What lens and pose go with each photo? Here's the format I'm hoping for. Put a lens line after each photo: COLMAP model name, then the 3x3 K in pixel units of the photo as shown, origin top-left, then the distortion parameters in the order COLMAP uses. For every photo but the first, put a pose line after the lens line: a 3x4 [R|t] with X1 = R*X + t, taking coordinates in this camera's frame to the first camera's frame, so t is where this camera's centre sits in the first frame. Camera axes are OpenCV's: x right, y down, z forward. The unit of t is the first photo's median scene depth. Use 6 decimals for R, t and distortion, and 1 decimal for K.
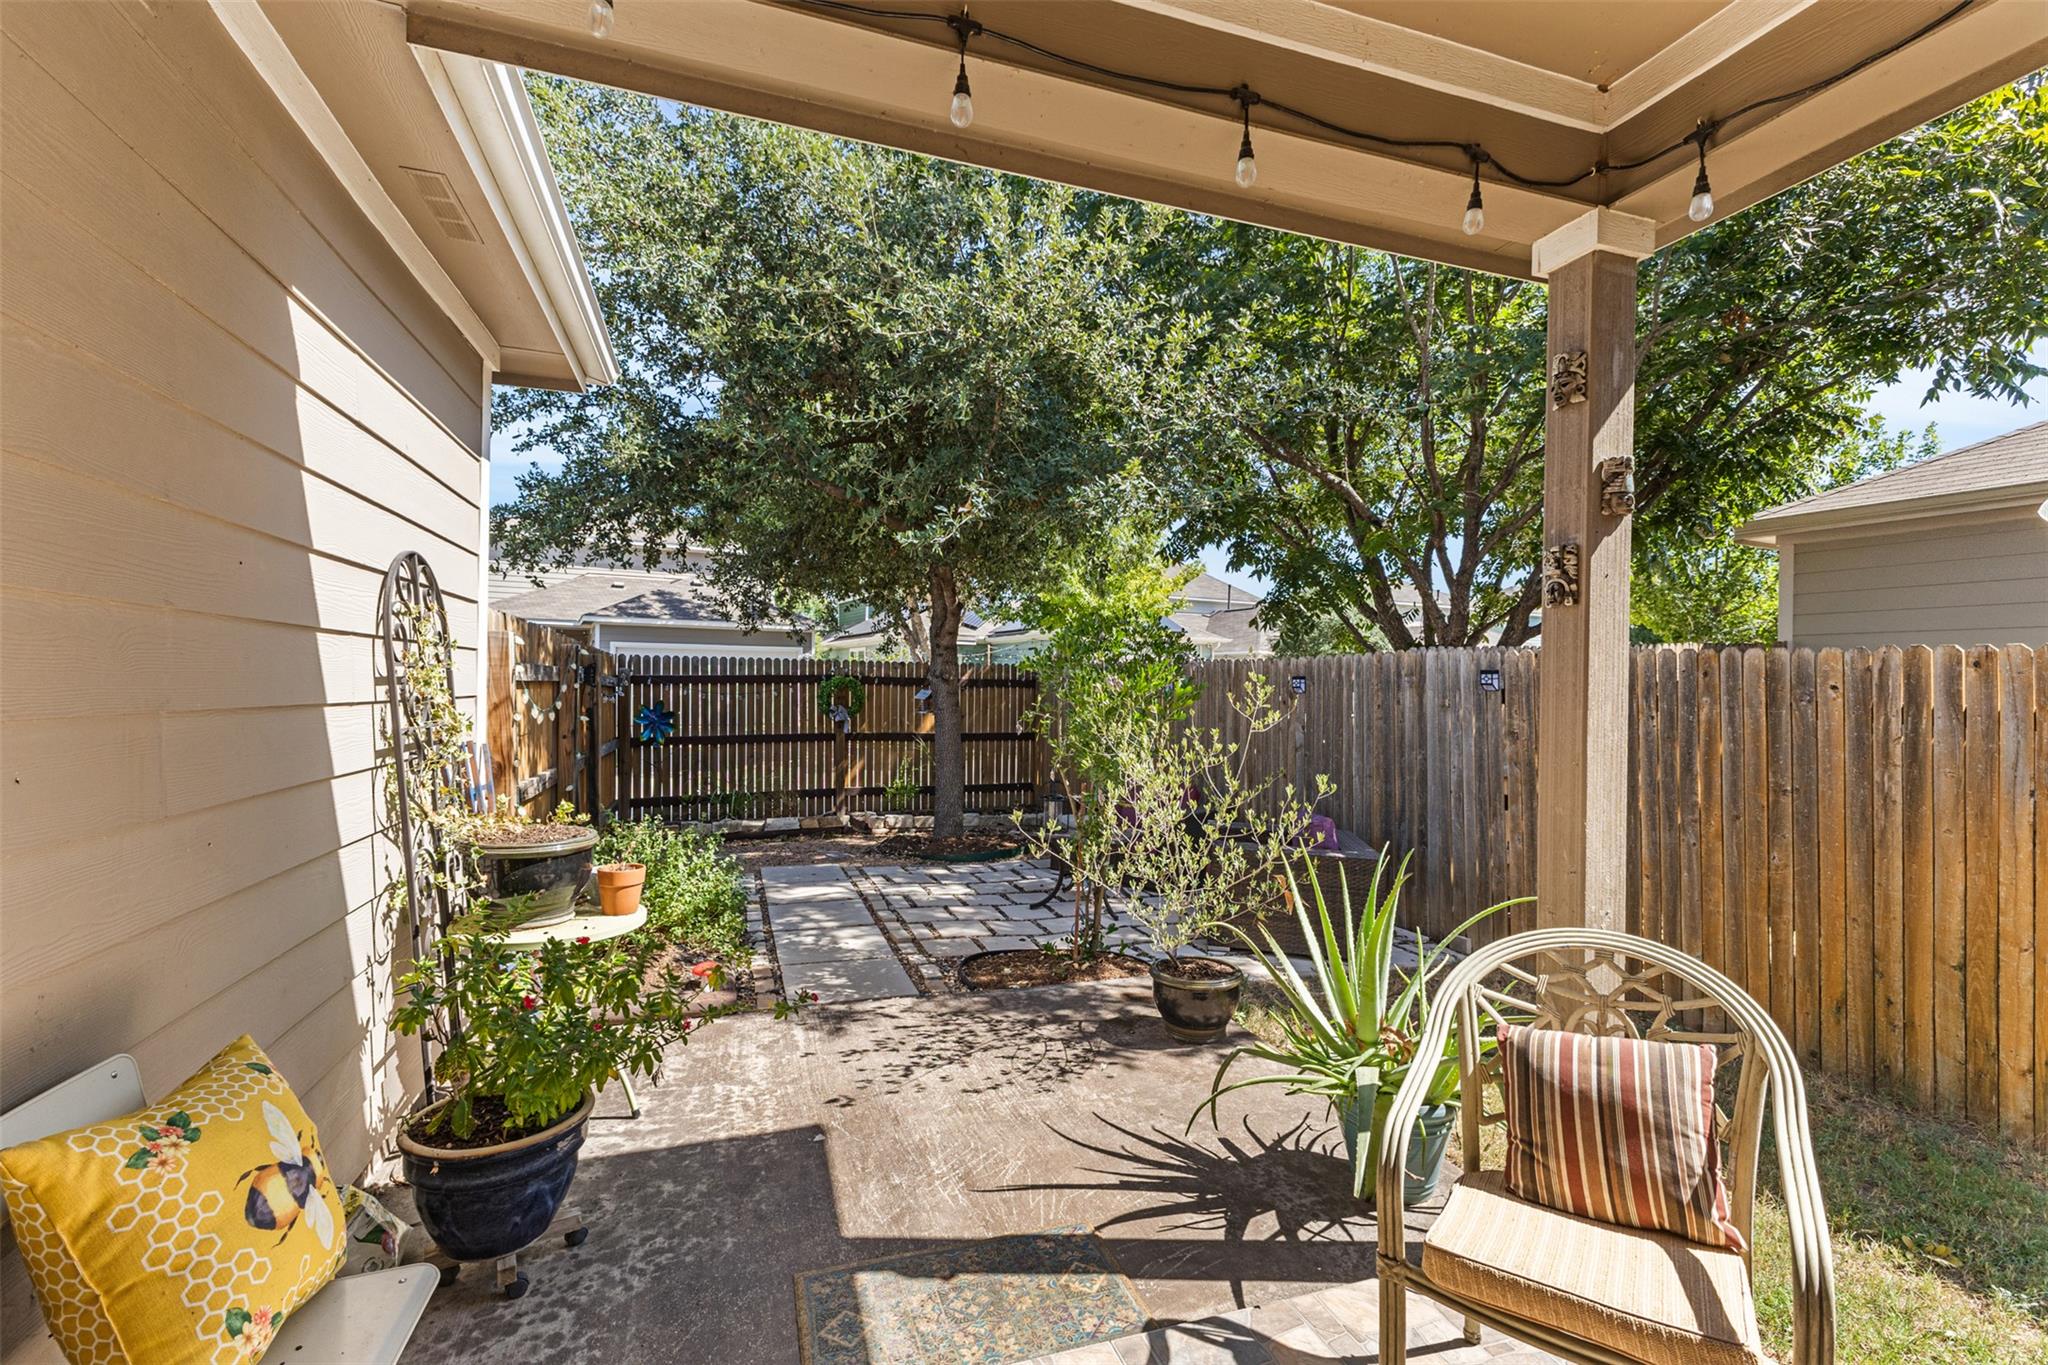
lens RADIAL K [[883.5, 0, 1024.7], [0, 883.5, 683.6], [0, 0, 1]] dist [0.011967, -0.003541]
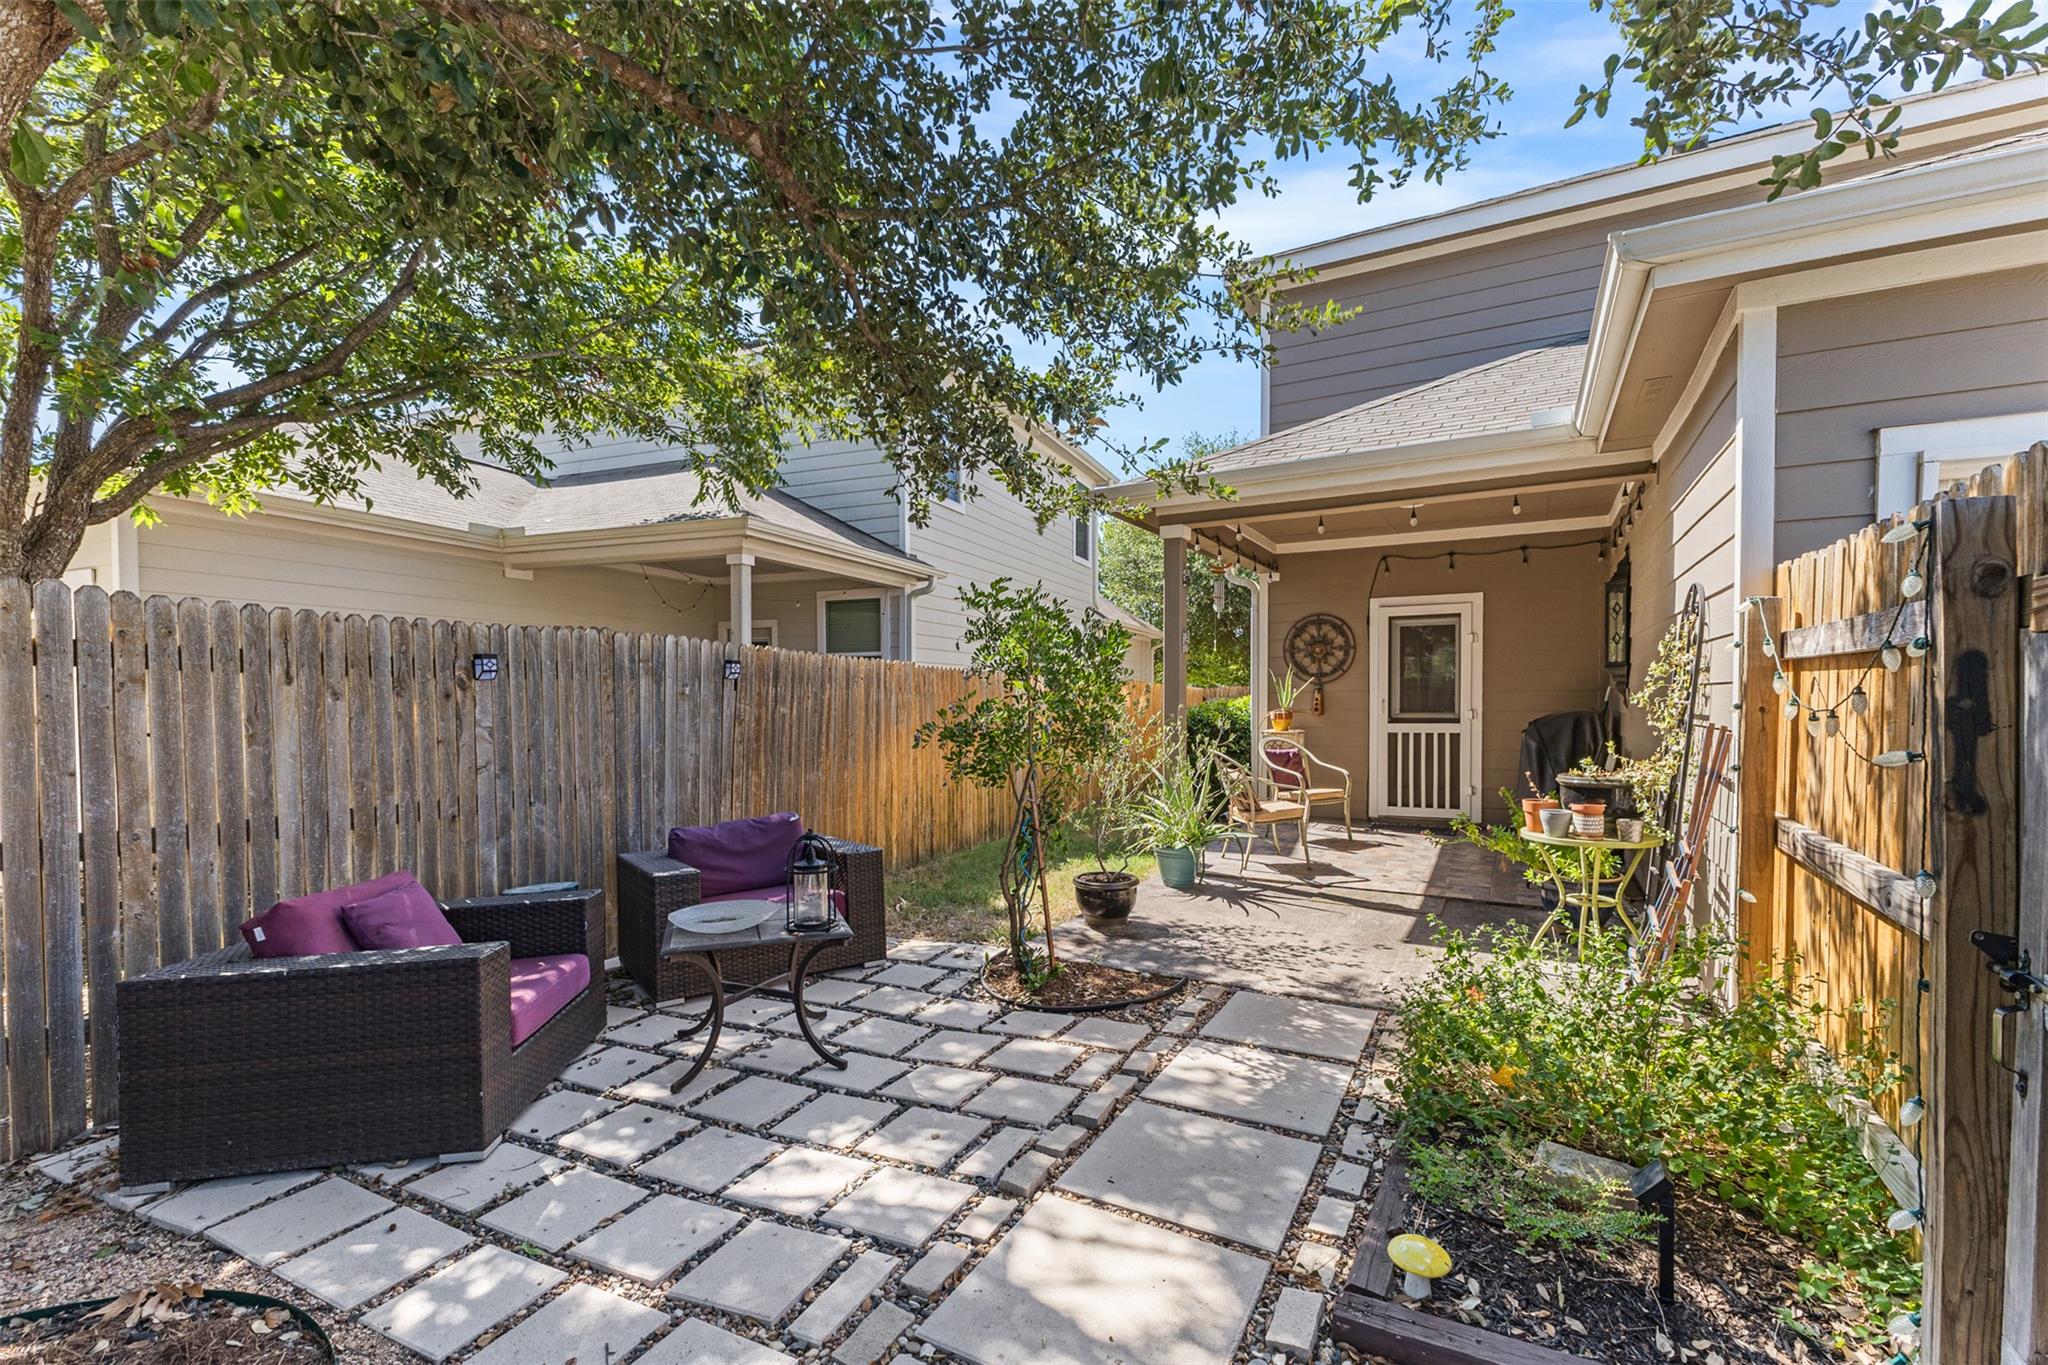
lens RADIAL K [[883.5, 0, 1025.1], [0, 883.5, 694.9], [0, 0, 1]] dist [0.011967, -0.003541]
pose [[-0.669554, -0.005975, 0.742739, -0.747989], [-0.004576, 0.999982, 0.003919, 0.028351], [-0.742749, -0.000775, -0.669569, 2.008029]]
